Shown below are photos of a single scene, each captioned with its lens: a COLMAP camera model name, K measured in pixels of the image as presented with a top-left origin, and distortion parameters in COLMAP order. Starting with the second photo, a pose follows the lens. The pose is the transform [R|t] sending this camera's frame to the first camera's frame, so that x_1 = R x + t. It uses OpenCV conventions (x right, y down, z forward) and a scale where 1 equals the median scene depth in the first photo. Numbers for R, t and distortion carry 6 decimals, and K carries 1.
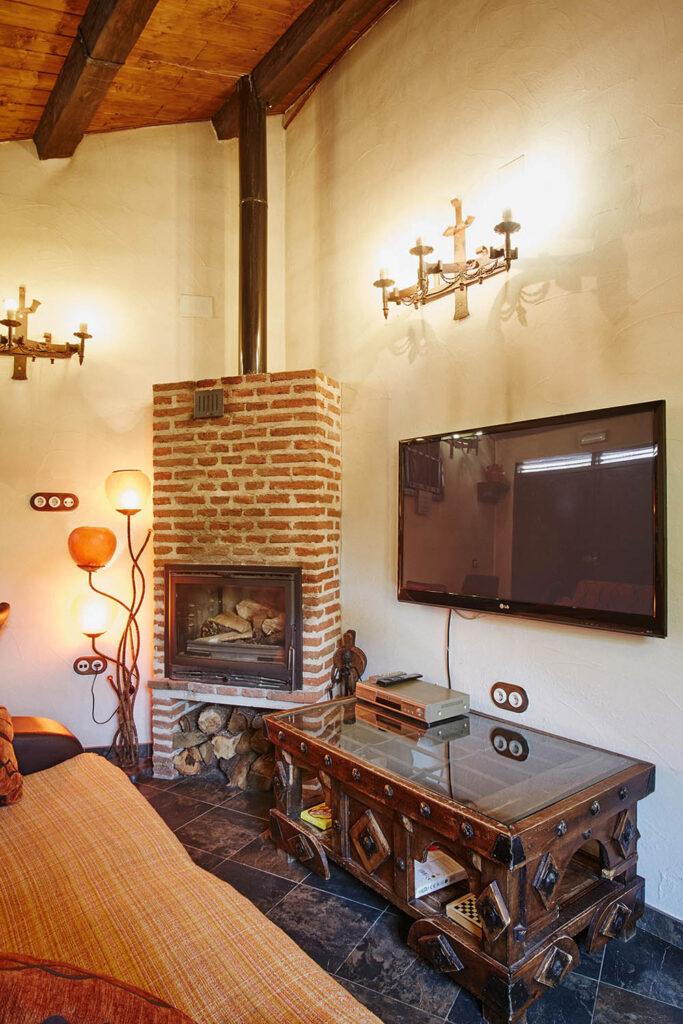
lens RADIAL K [[624.2, 0, 341.5], [0, 624.2, 512.0], [0, 0, 1]] dist [-0.060412, 0.000449]
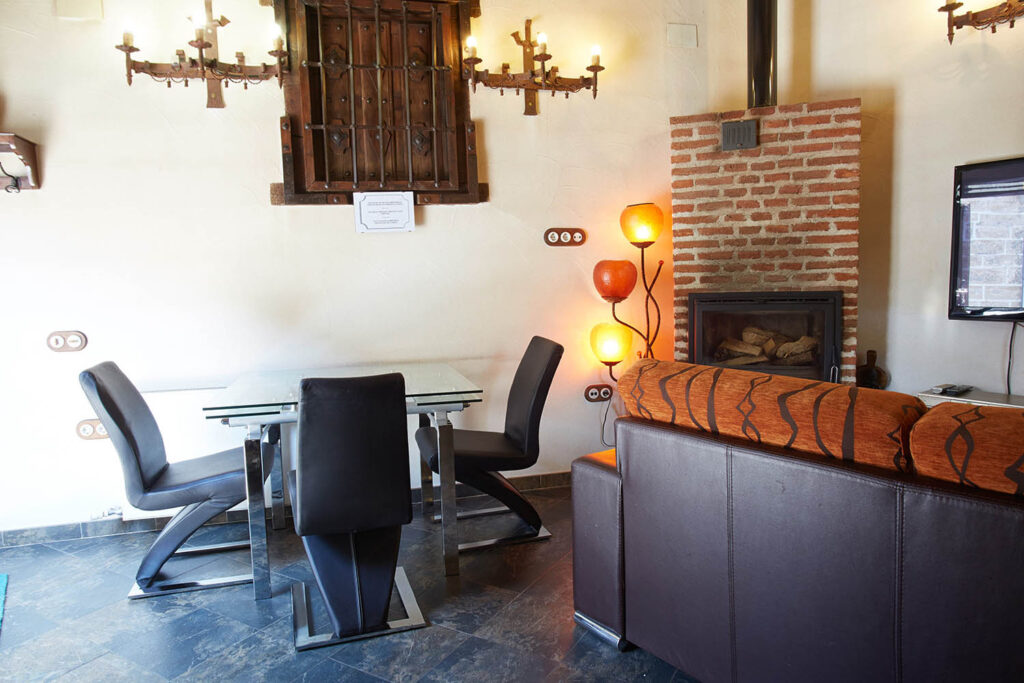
lens RADIAL K [[704.6, 0, 512.0], [0, 704.6, 341.5], [0, 0, 1]] dist [-0.022014, 0.002631]
pose [[0.998552, -0.023078, -0.048595, -0.534700], [0.029026, 0.991670, 0.125489, 0.006880], [0.045294, -0.126717, 0.990904, -0.203930]]
